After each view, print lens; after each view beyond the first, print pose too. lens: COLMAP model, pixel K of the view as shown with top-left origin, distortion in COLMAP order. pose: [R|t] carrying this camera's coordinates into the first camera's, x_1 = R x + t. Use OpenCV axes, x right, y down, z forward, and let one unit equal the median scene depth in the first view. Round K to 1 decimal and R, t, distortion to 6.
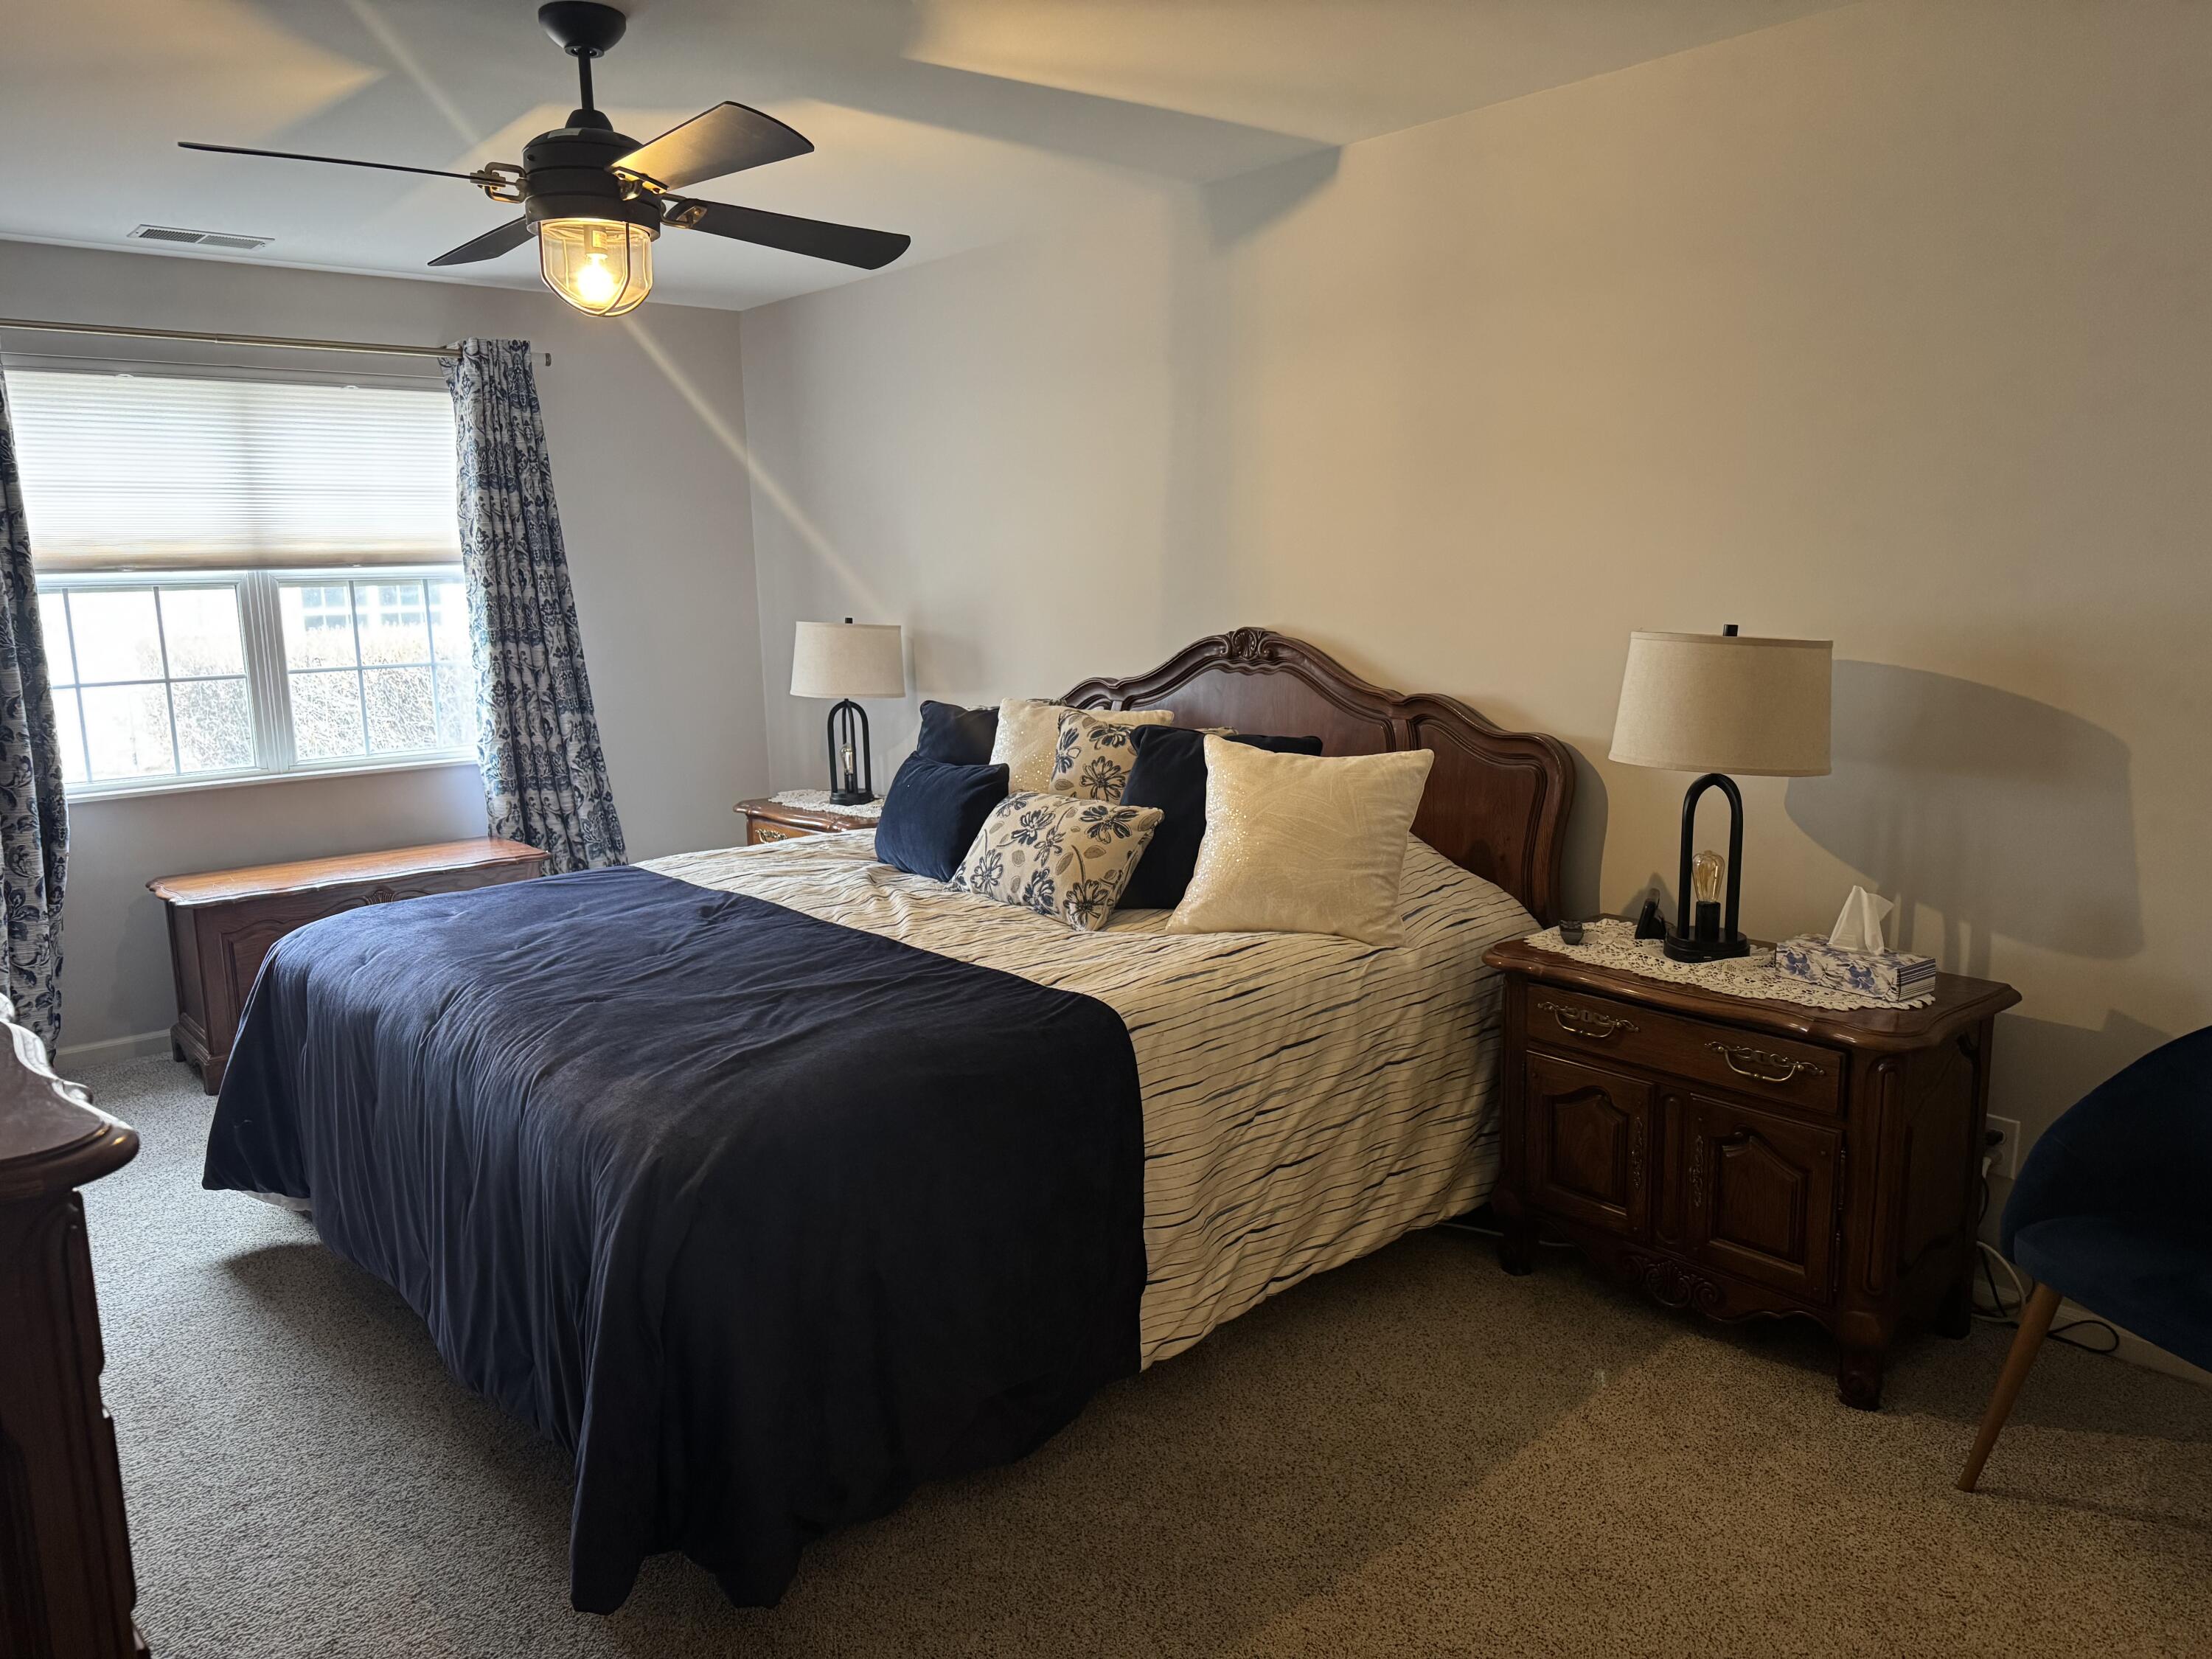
lens RADIAL K [[1559.4, 0, 1107.4], [0, 1559.4, 835.2], [0, 0, 1]] dist [0.056792, -0.056869]
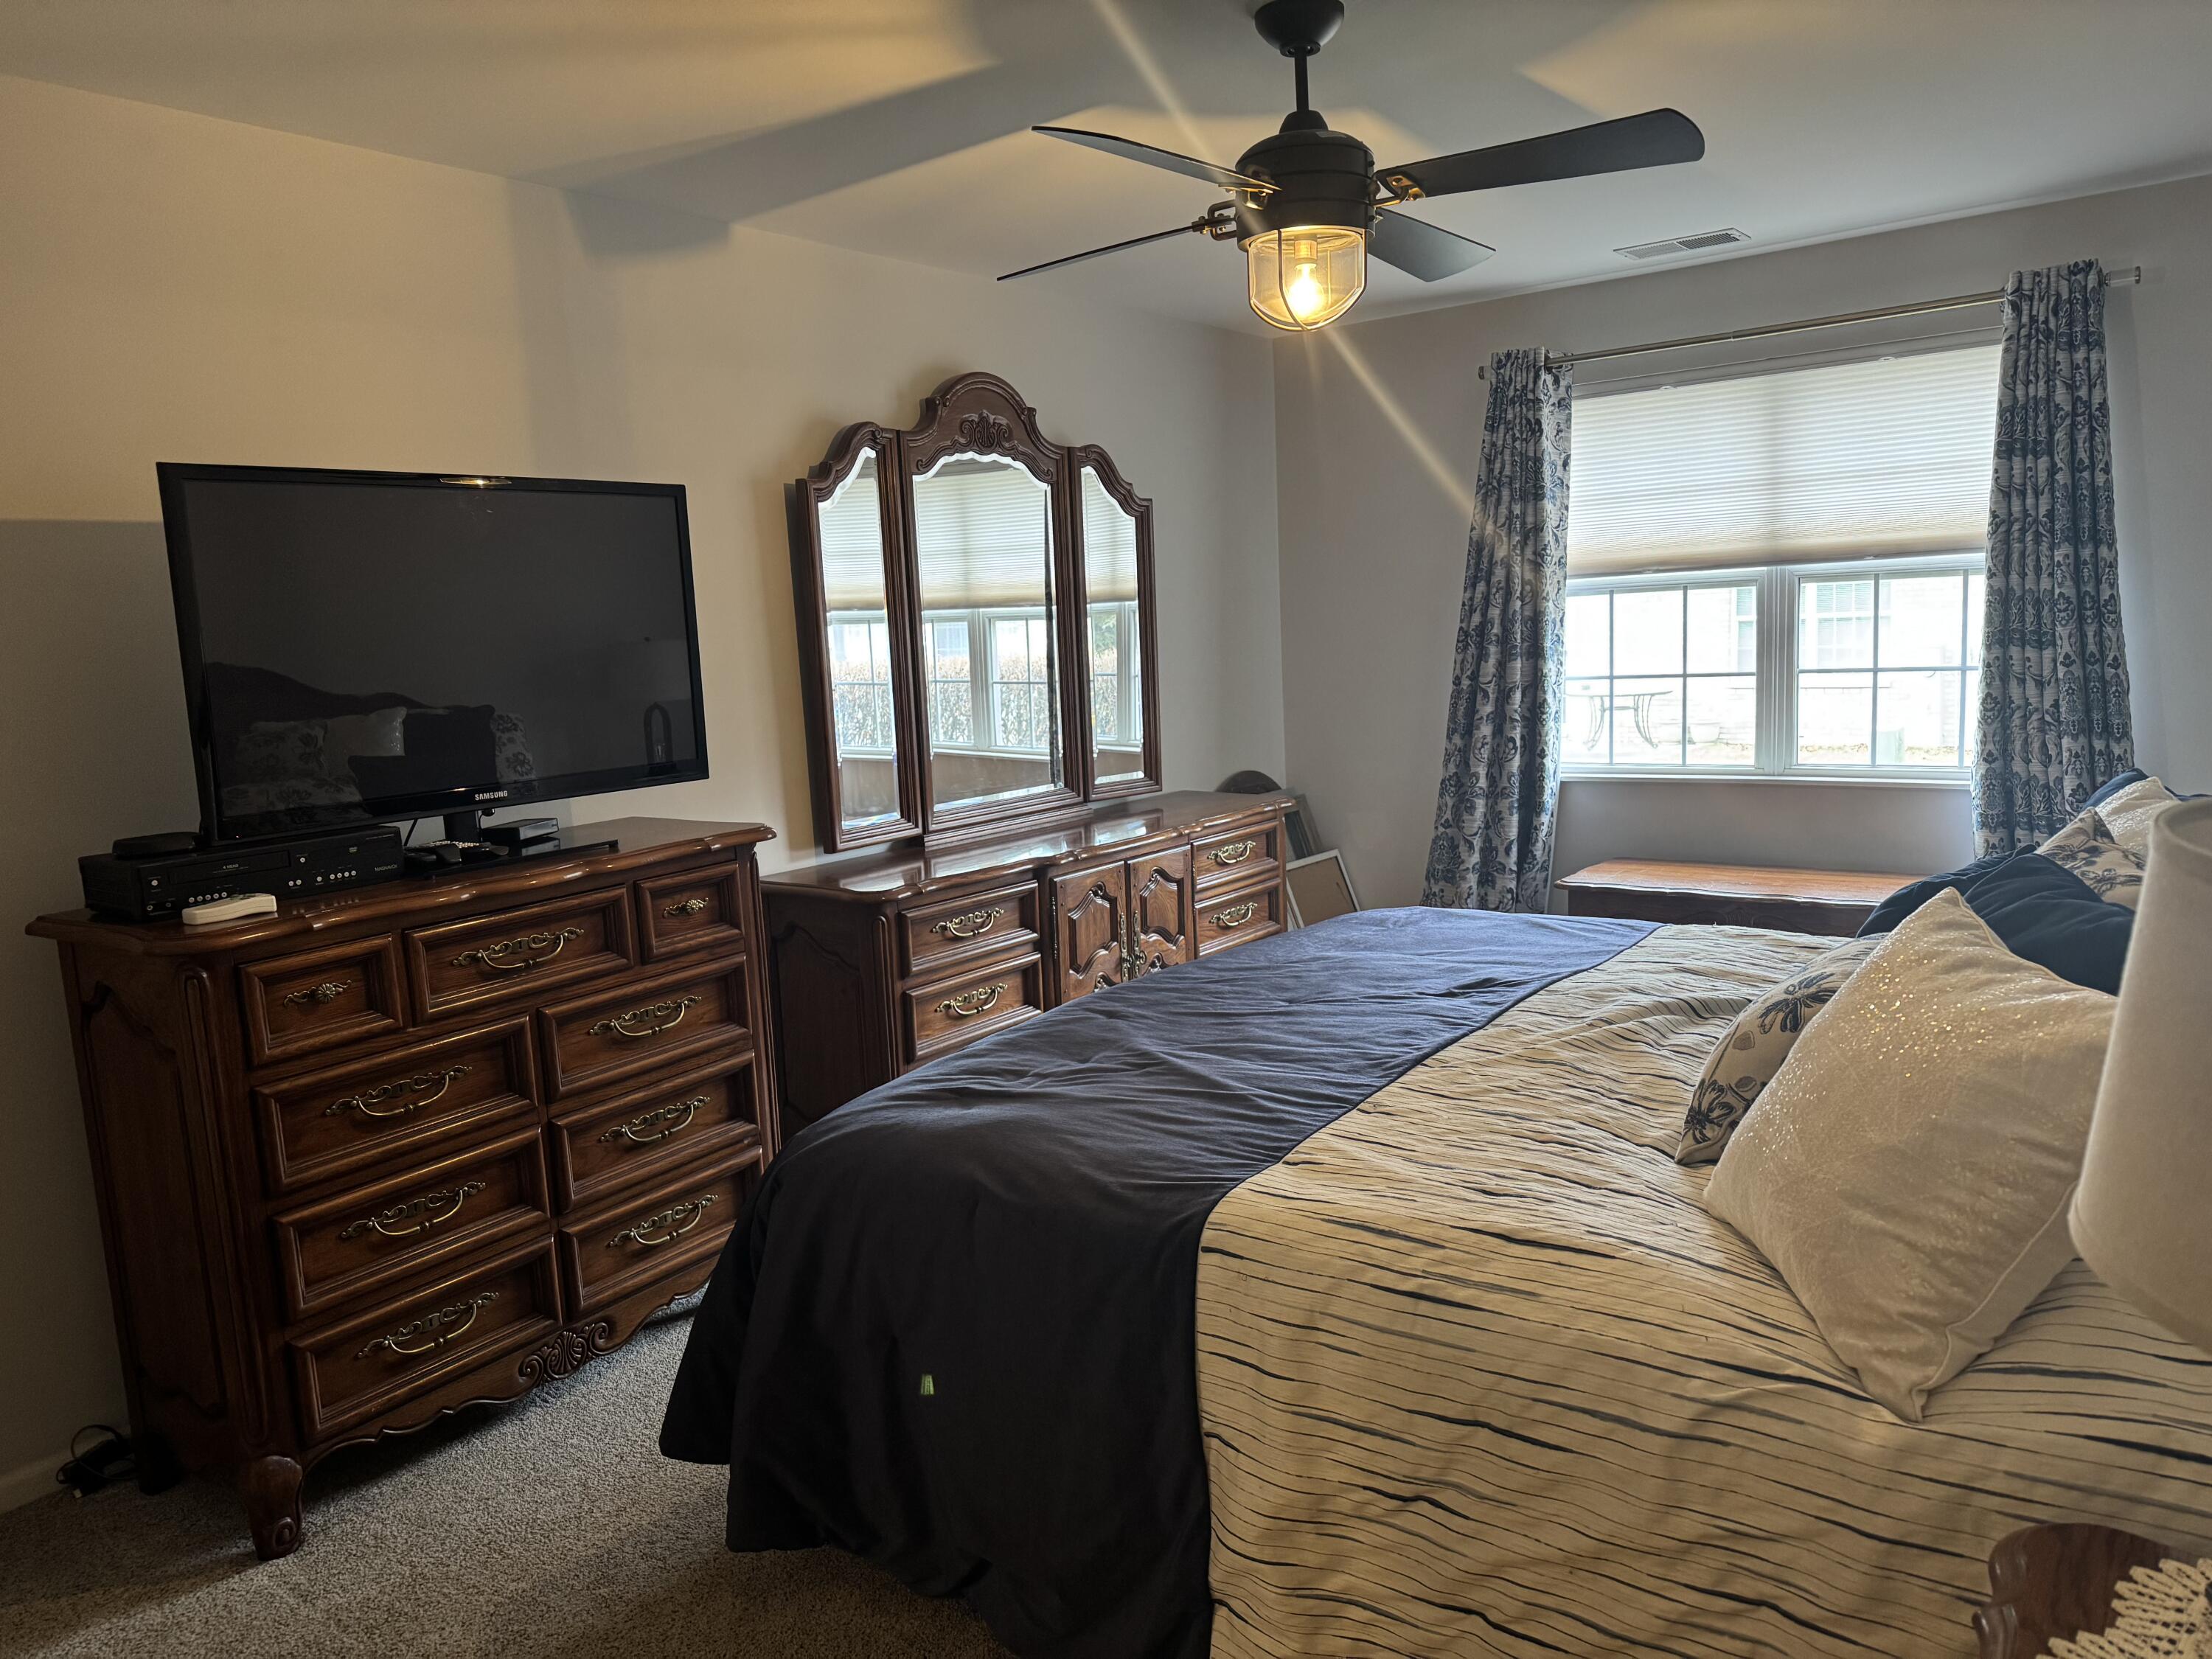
lens RADIAL K [[1559.4, 0, 1099.8], [0, 1559.4, 831.5], [0, 0, 1]] dist [0.056792, -0.056869]
pose [[0.190030, 0.147412, -0.970648, 0.347504], [-0.122729, 0.984475, 0.125485, -0.076355], [0.974077, 0.095281, 0.205171, 0.402462]]
